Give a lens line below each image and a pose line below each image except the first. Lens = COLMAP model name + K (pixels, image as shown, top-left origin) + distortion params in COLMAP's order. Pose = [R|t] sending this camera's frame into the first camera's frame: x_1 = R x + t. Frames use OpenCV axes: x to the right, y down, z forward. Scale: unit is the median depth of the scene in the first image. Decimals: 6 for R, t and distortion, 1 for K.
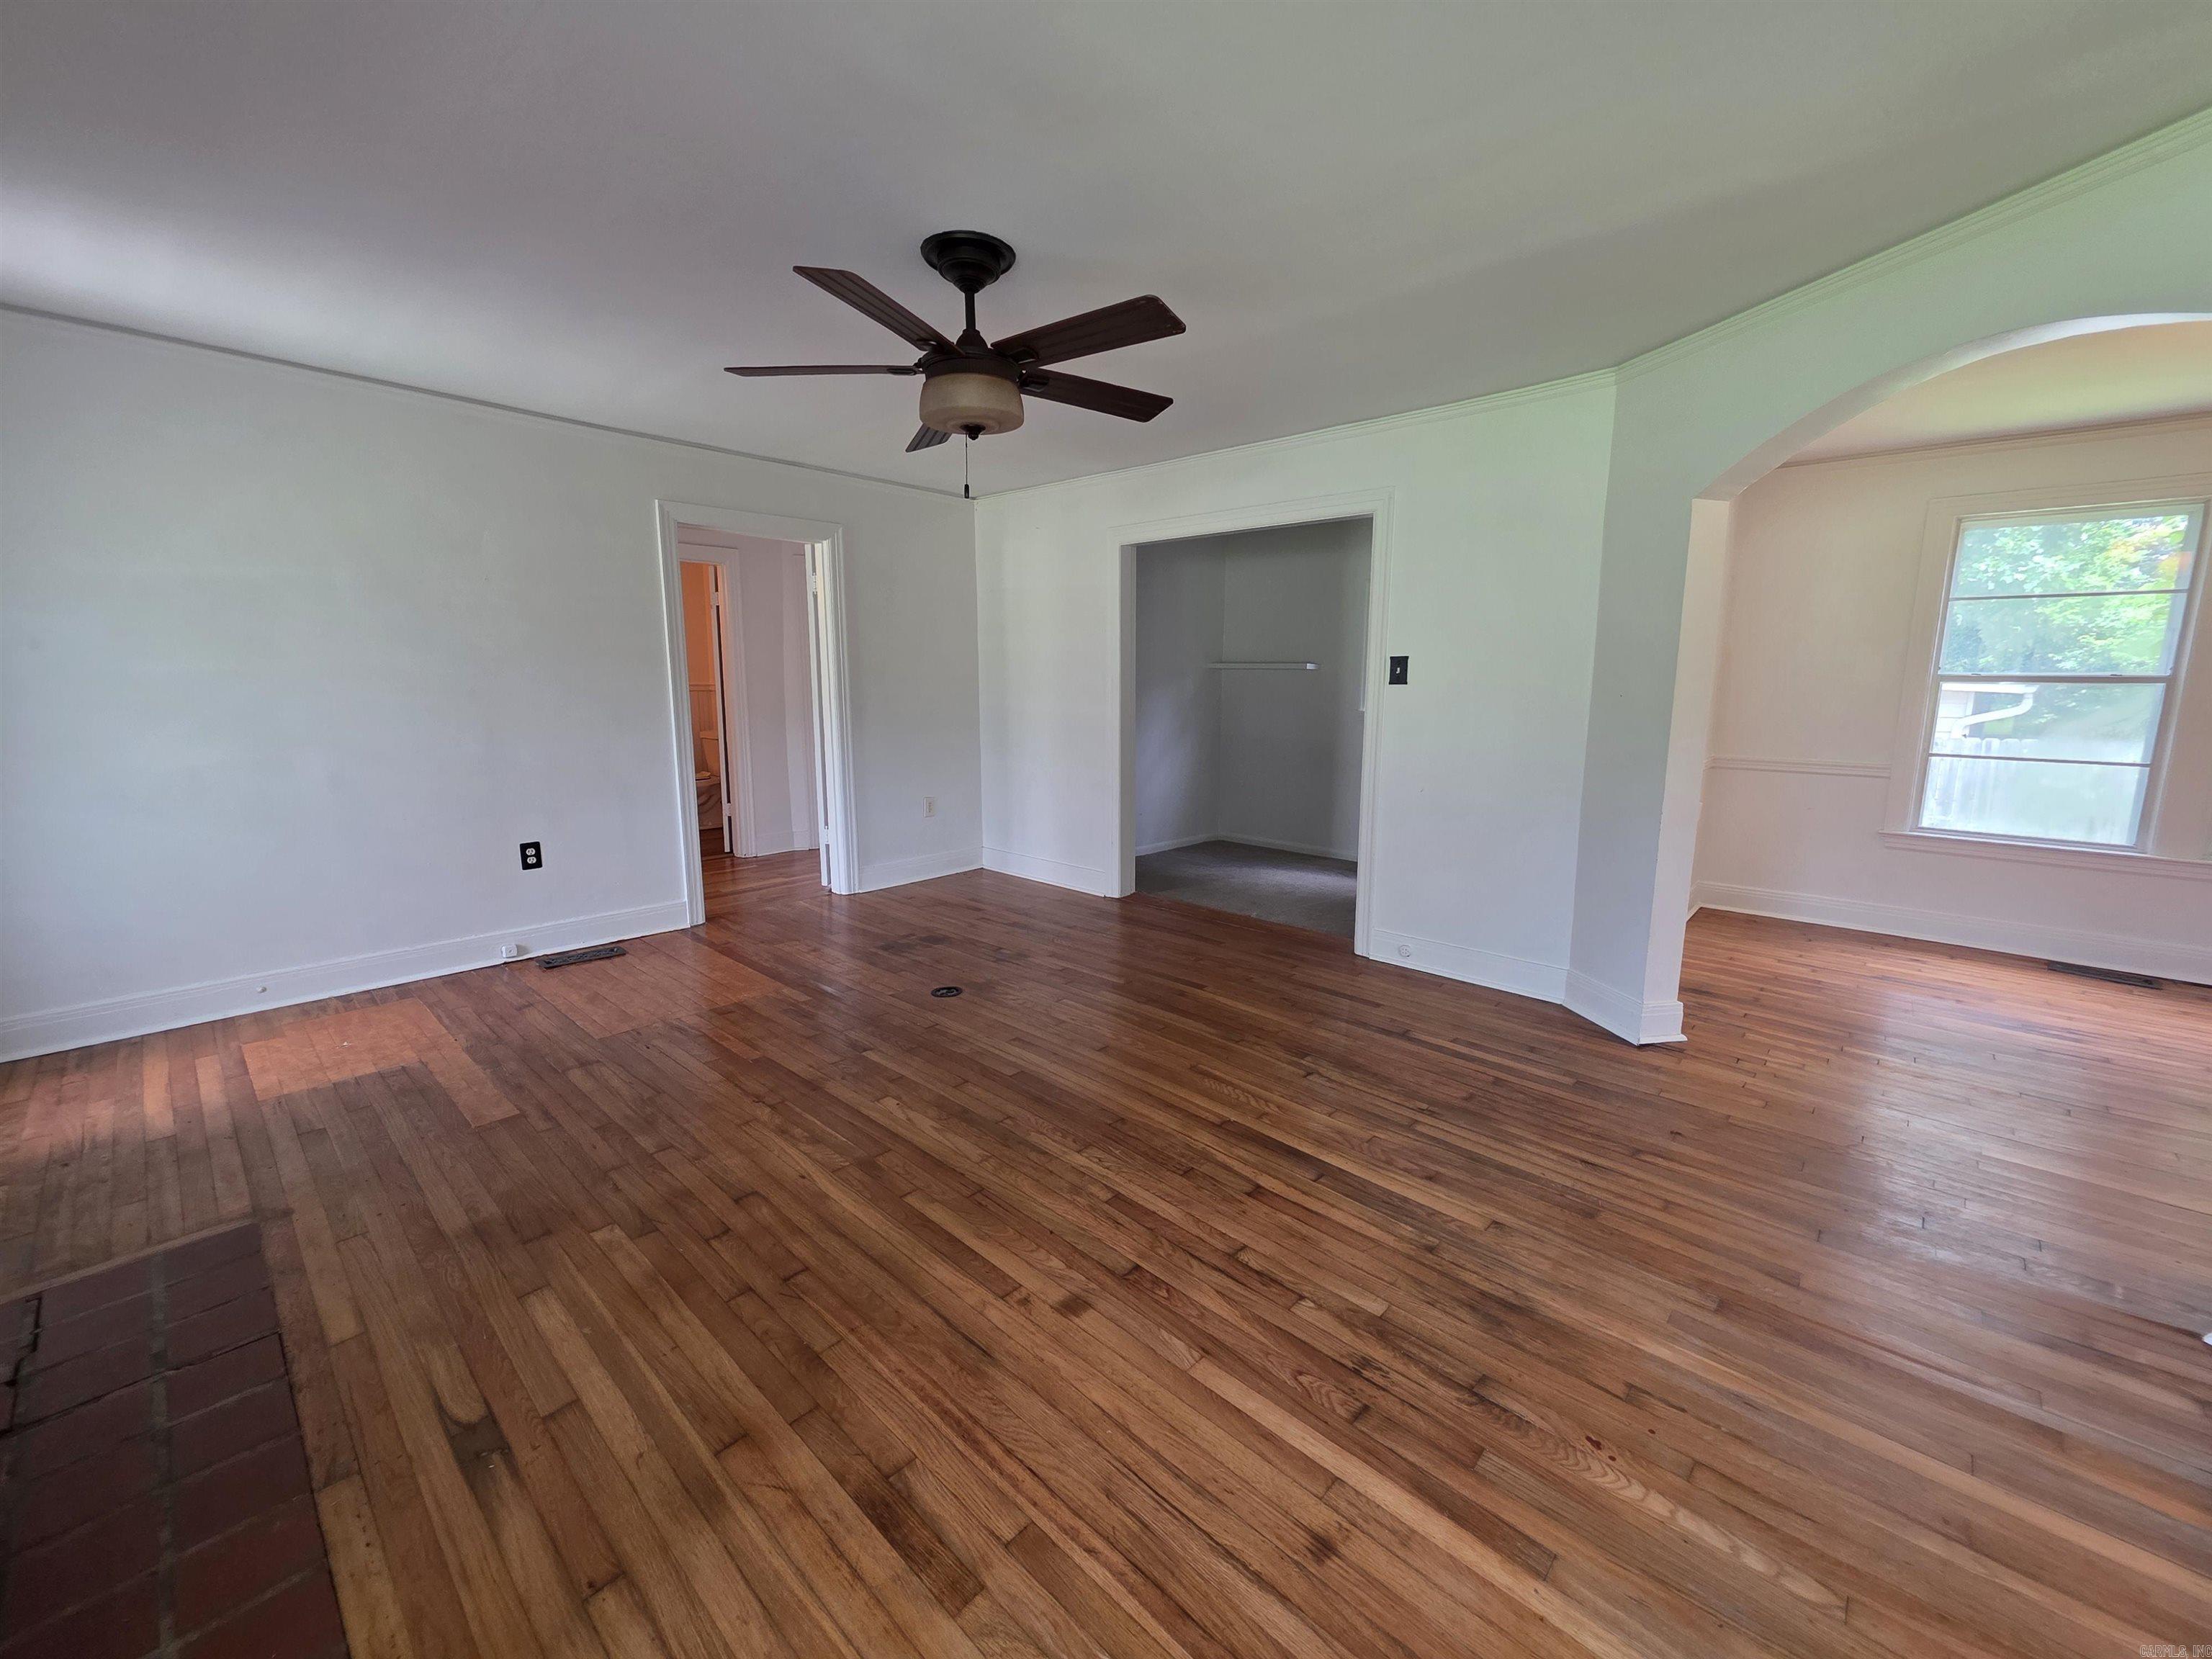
lens RADIAL K [[885.5, 0, 1109.3], [0, 885.5, 818.6], [0, 0, 1]] dist [0.005391, 0.000102]
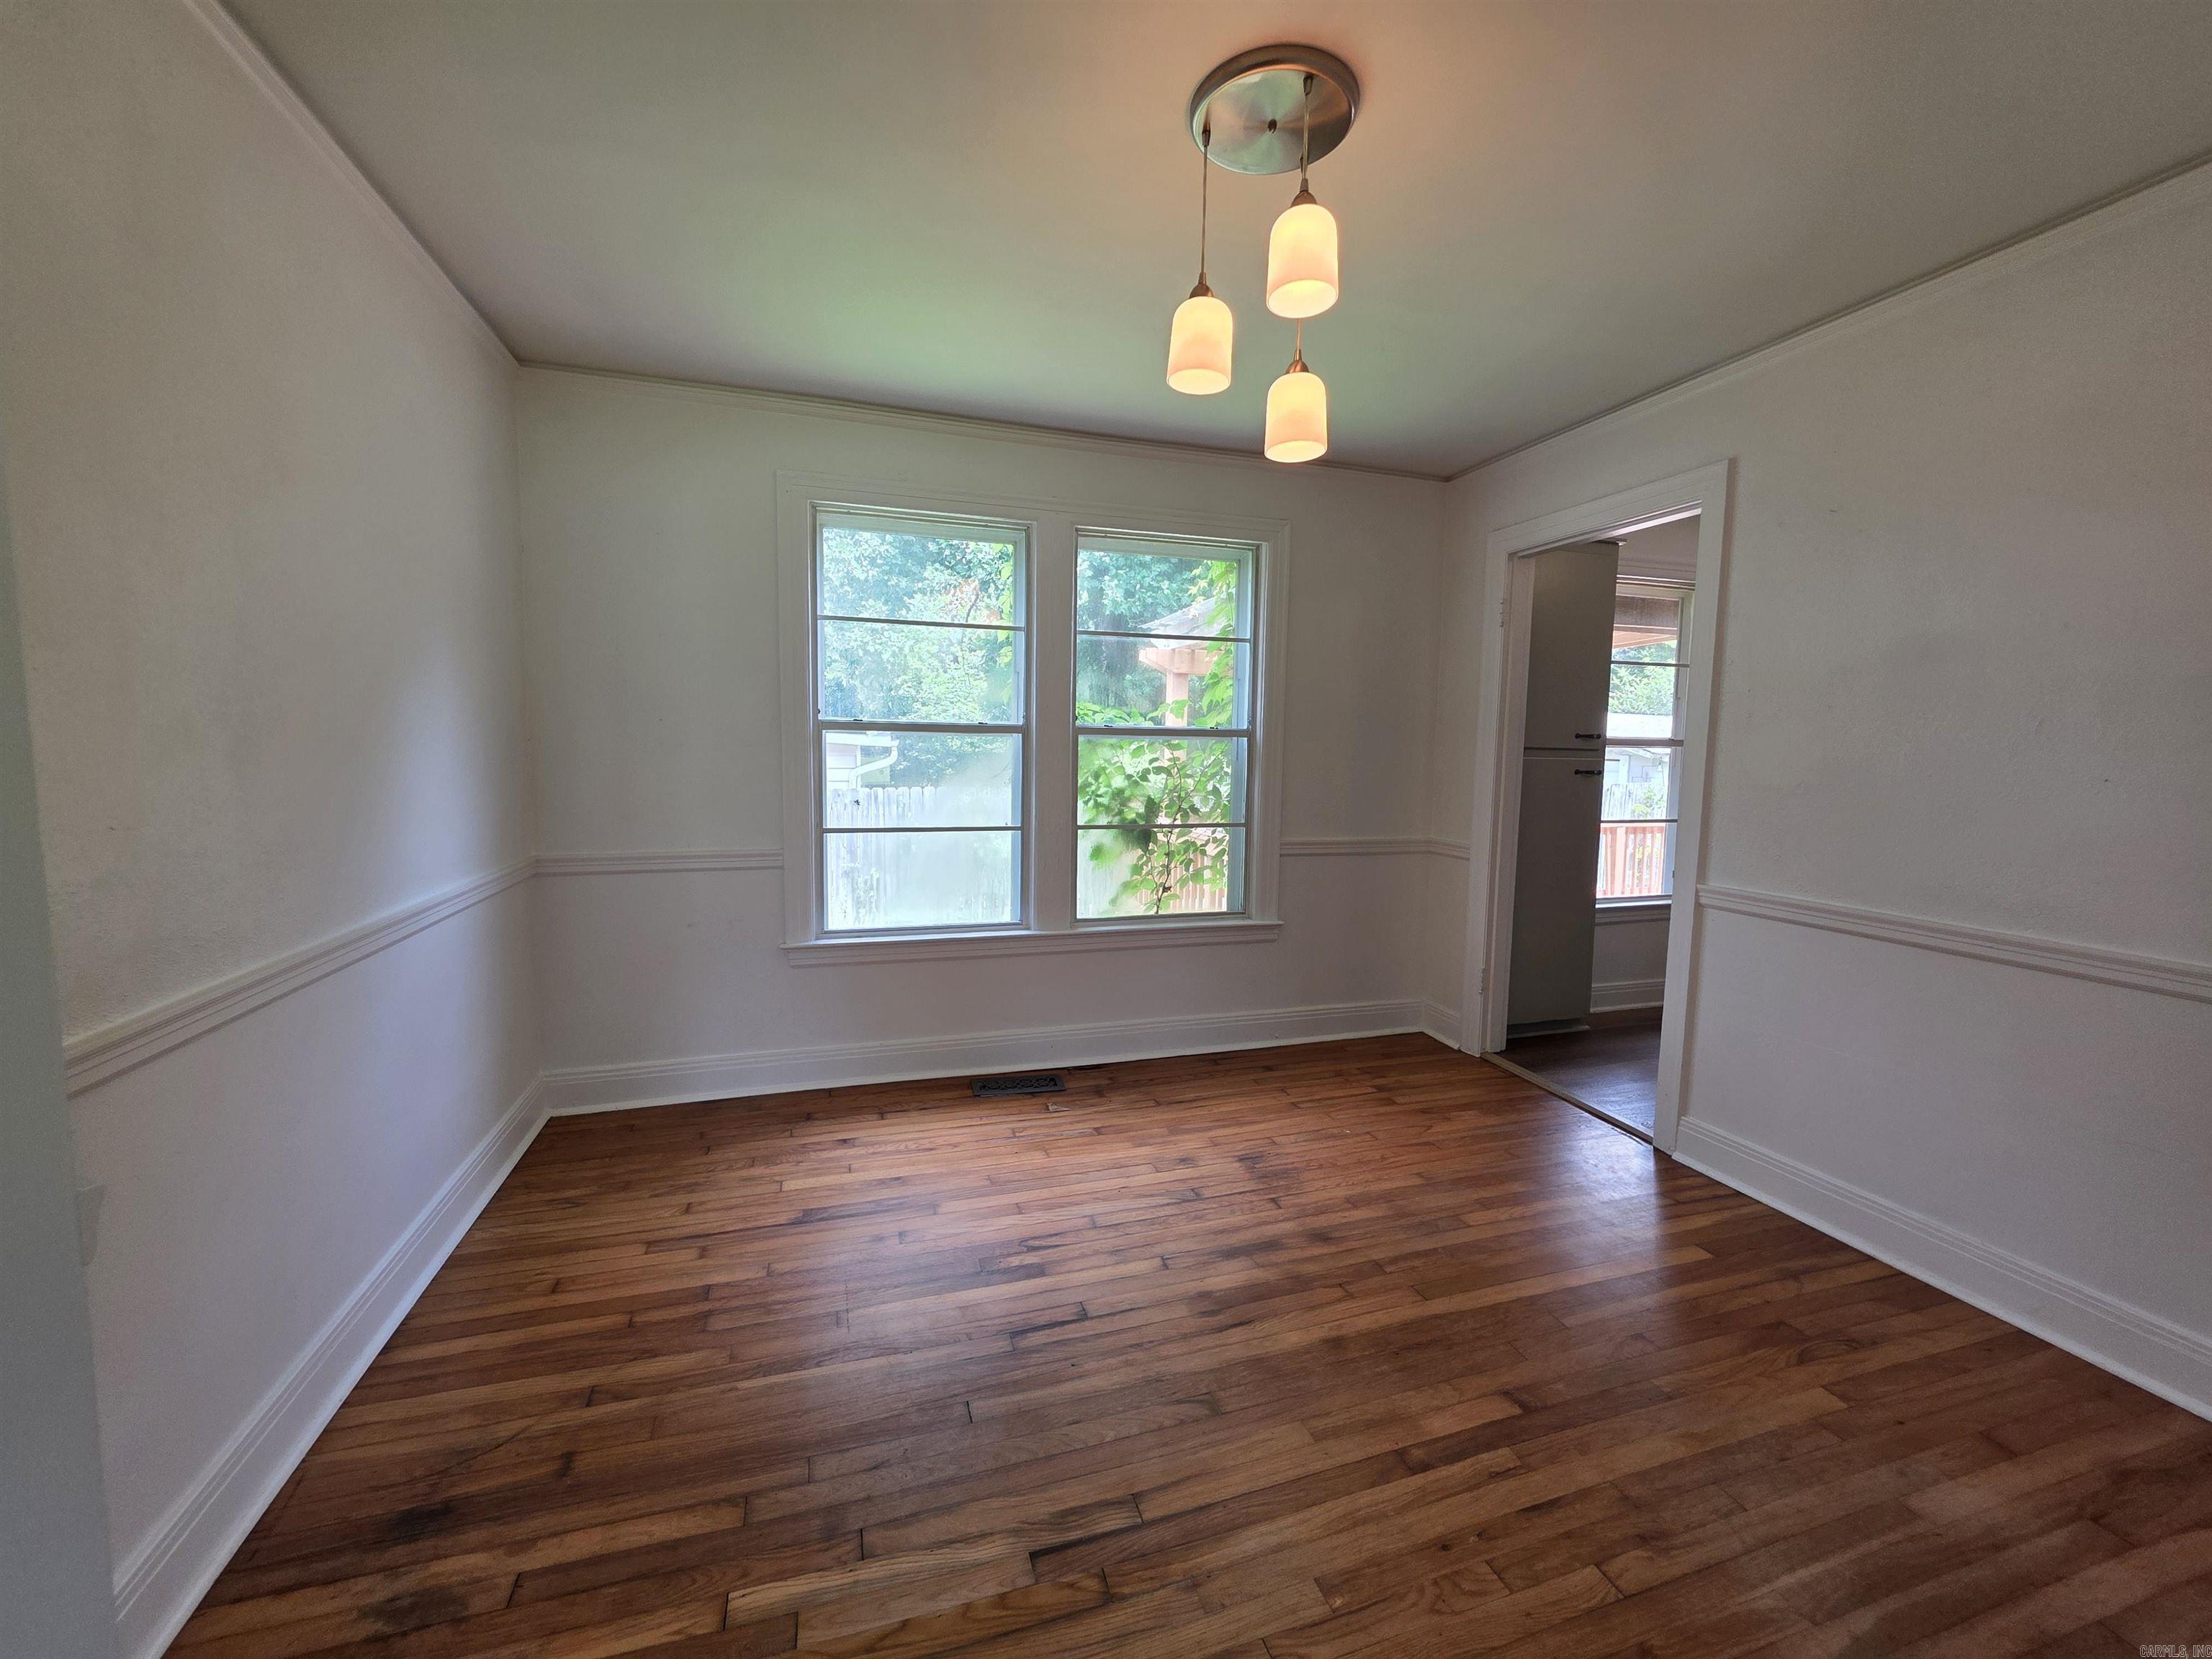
lens RADIAL K [[888.2, 0, 1108.4], [0, 888.2, 812.4], [0, 0, 1]] dist [0.003000, -0.000397]
pose [[0.507636, -0.067685, 0.858909, 0.480594], [0.125817, 0.992046, 0.003816, -0.068259], [-0.852335, 0.106129, 0.512114, 0.493288]]
